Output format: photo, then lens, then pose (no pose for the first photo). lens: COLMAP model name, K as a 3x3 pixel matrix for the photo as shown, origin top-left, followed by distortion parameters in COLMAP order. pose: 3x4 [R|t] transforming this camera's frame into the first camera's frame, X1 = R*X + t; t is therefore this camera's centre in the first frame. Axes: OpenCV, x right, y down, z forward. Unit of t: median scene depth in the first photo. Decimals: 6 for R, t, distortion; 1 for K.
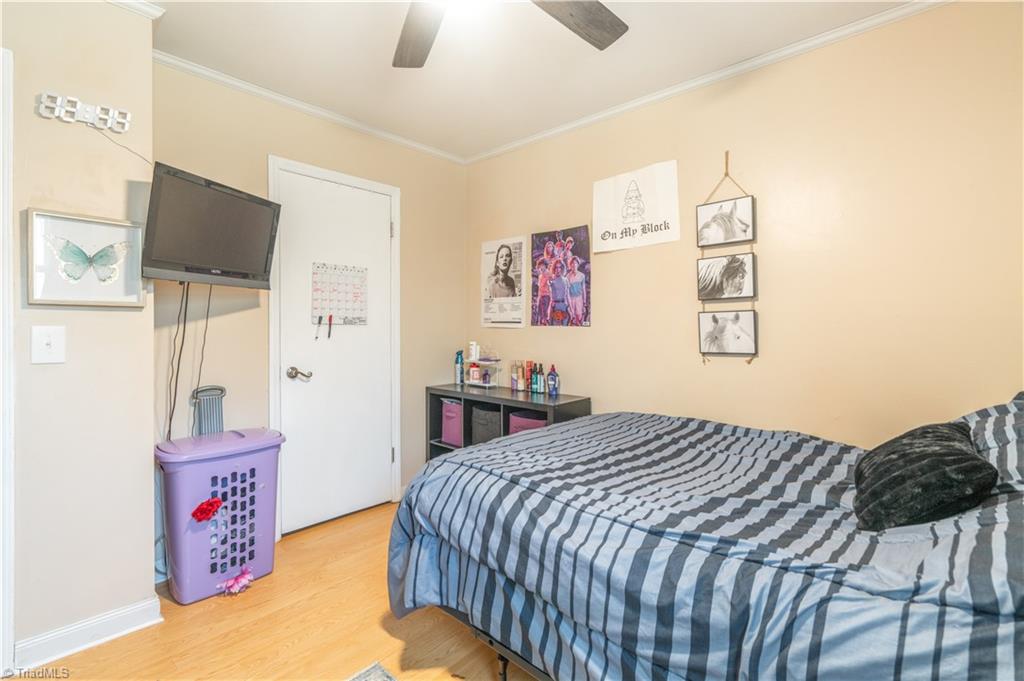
lens RADIAL K [[475.5, 0, 509.8], [0, 475.5, 330.8], [0, 0, 1]] dist [-0.000696, 0.000134]
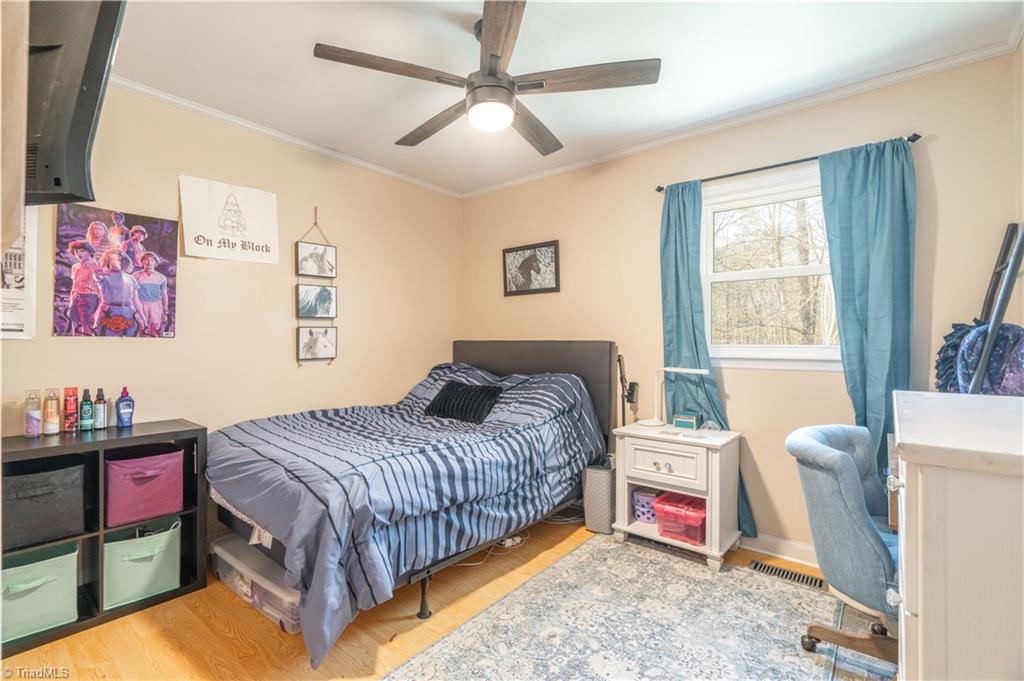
lens RADIAL K [[462.4, 0, 512.0], [0, 462.4, 340.5], [0, 0, 1]] dist [-0.002745, -0.000348]
pose [[-0.062012, -0.000676, 0.998075, -0.712022], [0.006473, 0.999978, 0.001079, -0.001049], [-0.998054, 0.006528, -0.062006, 0.438168]]
